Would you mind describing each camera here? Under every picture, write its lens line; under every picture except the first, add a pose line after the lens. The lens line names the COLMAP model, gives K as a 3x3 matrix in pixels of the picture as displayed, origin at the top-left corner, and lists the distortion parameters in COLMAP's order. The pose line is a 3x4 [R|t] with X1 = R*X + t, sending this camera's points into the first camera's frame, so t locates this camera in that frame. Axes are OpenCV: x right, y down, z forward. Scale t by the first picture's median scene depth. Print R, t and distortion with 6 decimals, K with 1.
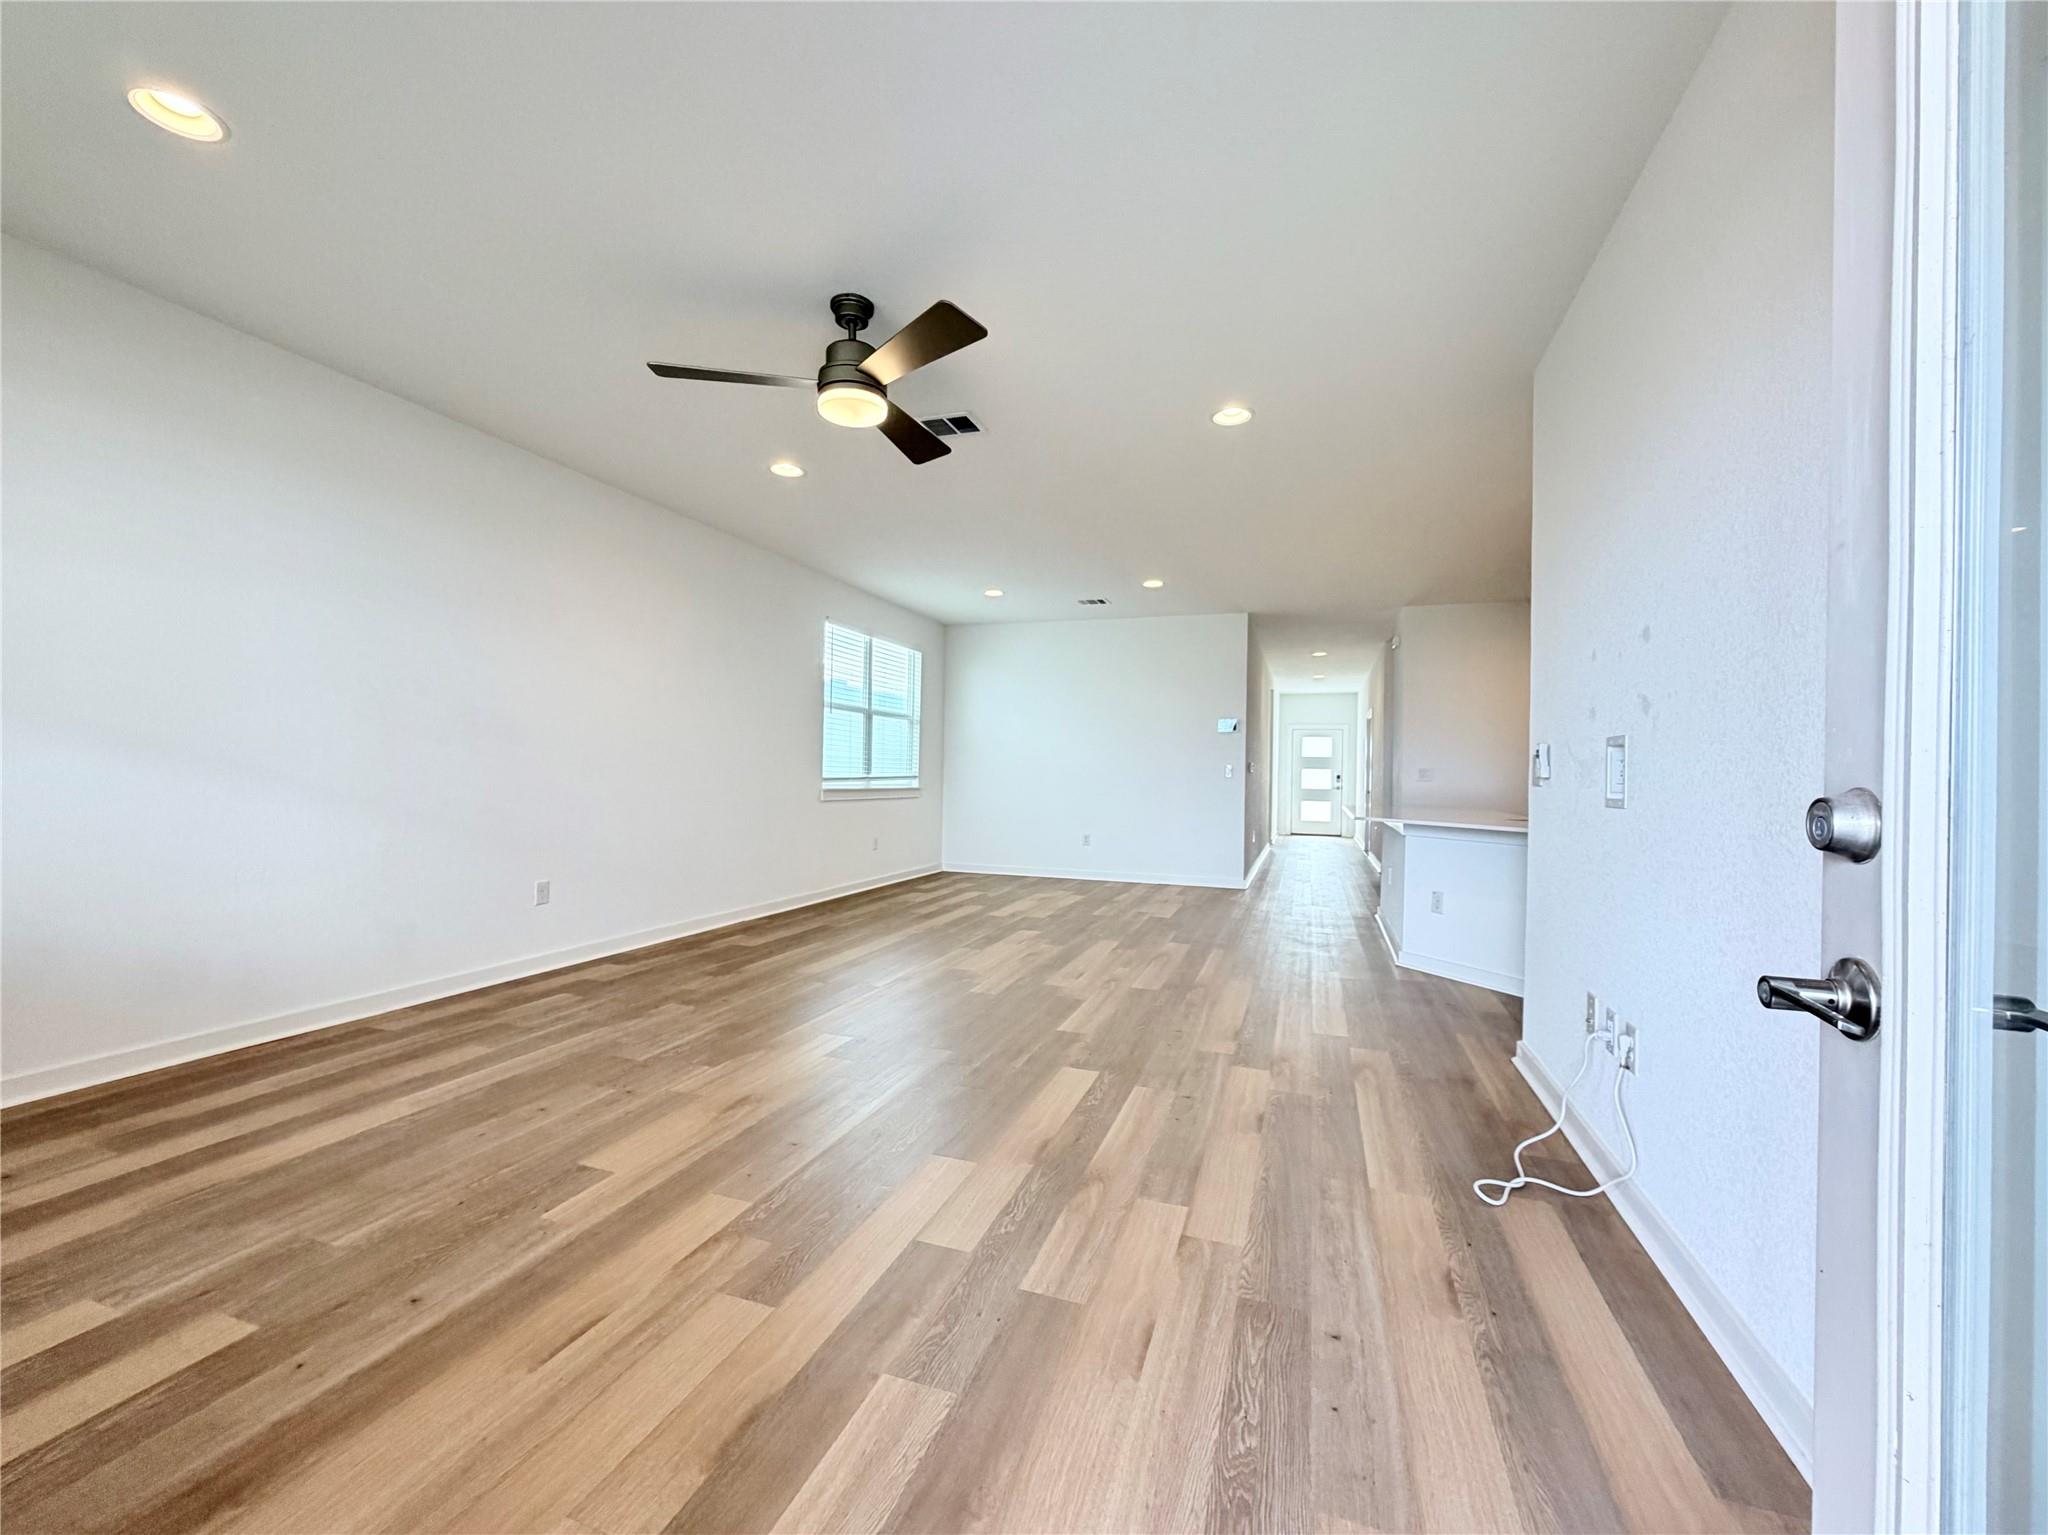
lens RADIAL K [[821.4, 0, 1024.0], [0, 821.4, 767.5], [0, 0, 1]] dist [-0.002765, -0.000274]
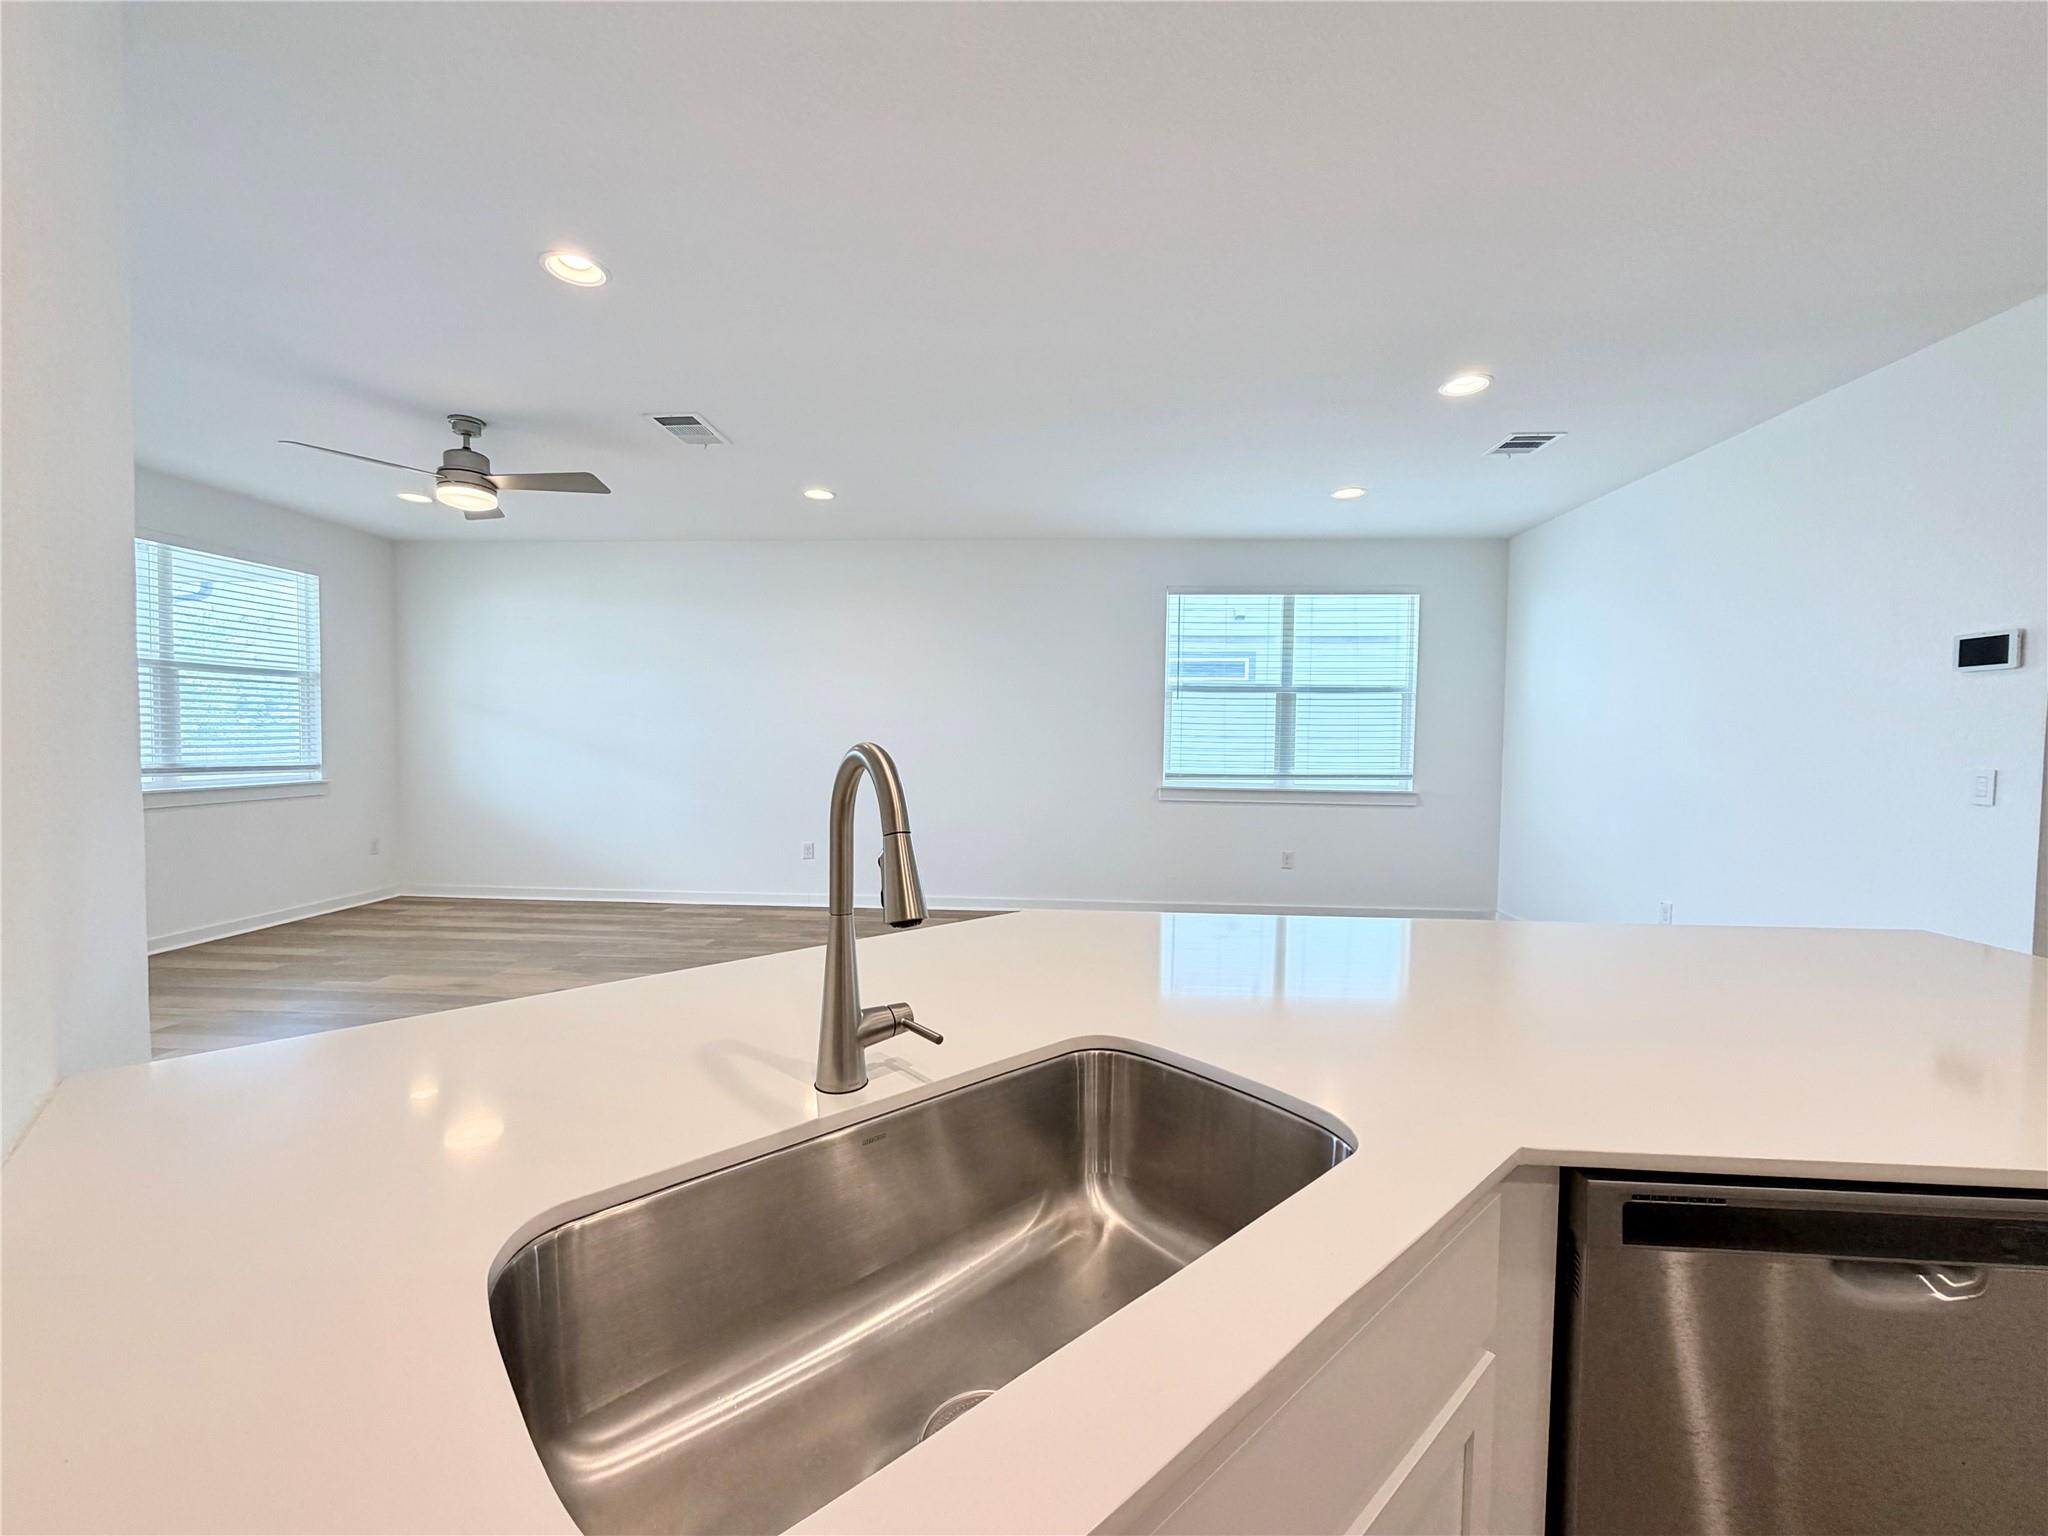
lens RADIAL K [[813.5, 0, 1030.0], [0, 813.5, 767.2], [0, 0, 1]] dist [-0.000626, -0.000294]
pose [[0.267687, 0.019845, -0.963301, 1.066537], [-0.000494, 0.999791, 0.020460, -0.024030], [0.963506, -0.005000, 0.267641, 1.231571]]
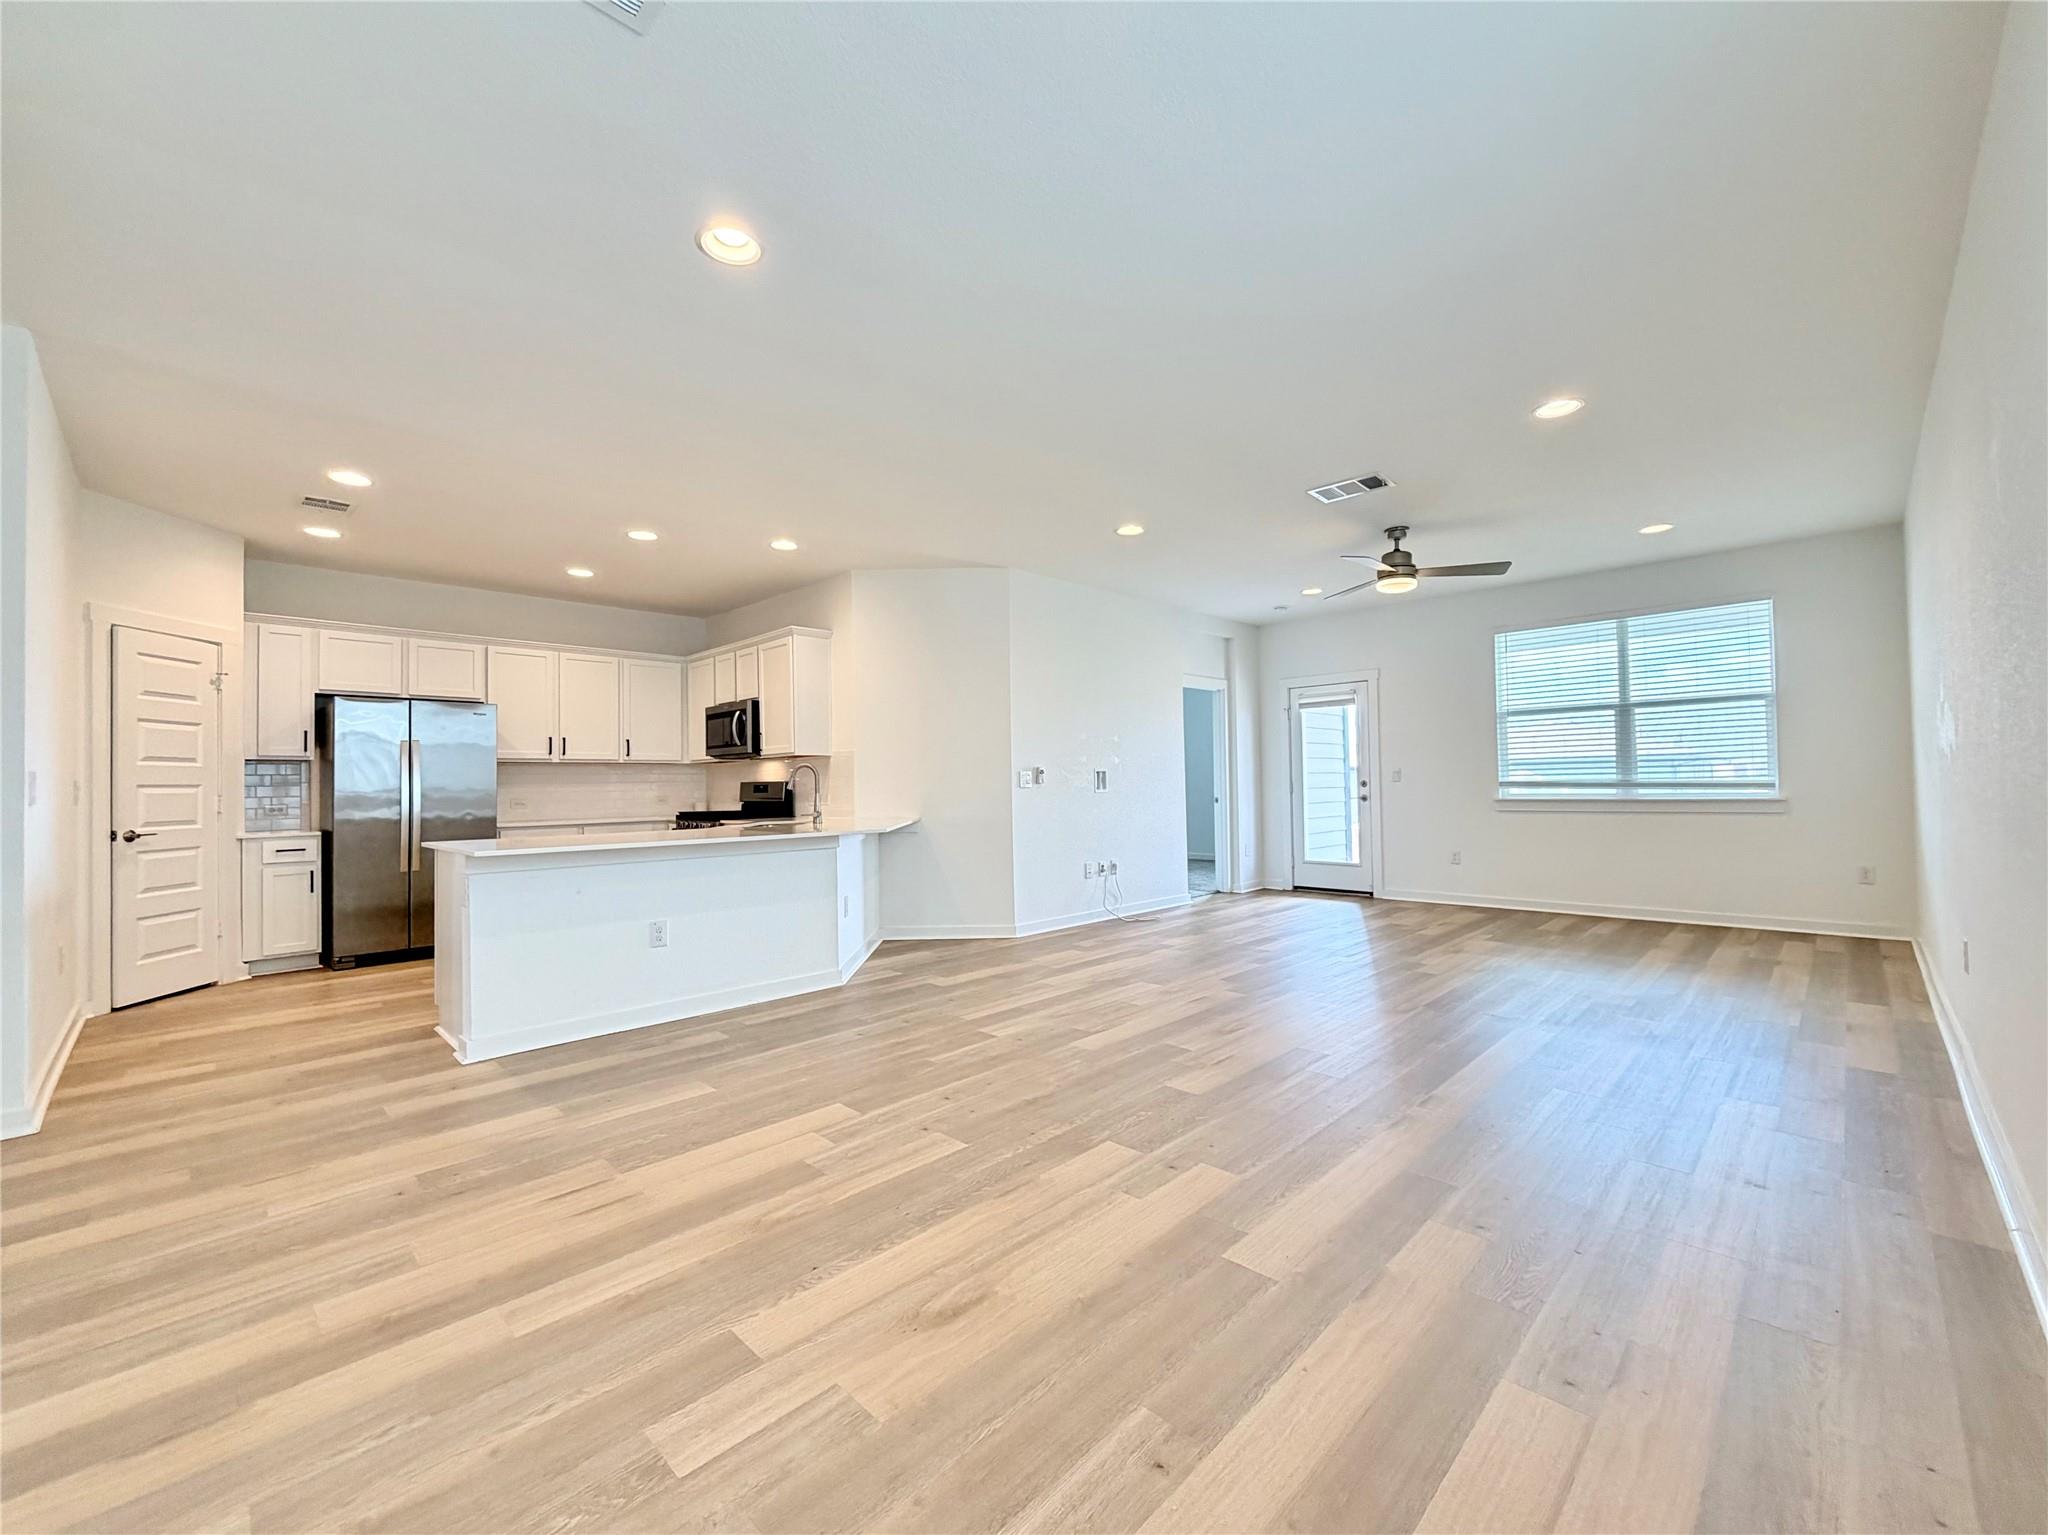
lens RADIAL K [[832.8, 0, 1028.3], [0, 832.8, 769.2], [0, 0, 1]] dist [-0.003768, -0.000339]
pose [[-0.903789, 0.004218, 0.427957, -0.208427], [-0.002705, 0.999875, -0.015569, 0.007235], [-0.427969, -0.015228, -0.903665, 2.461233]]
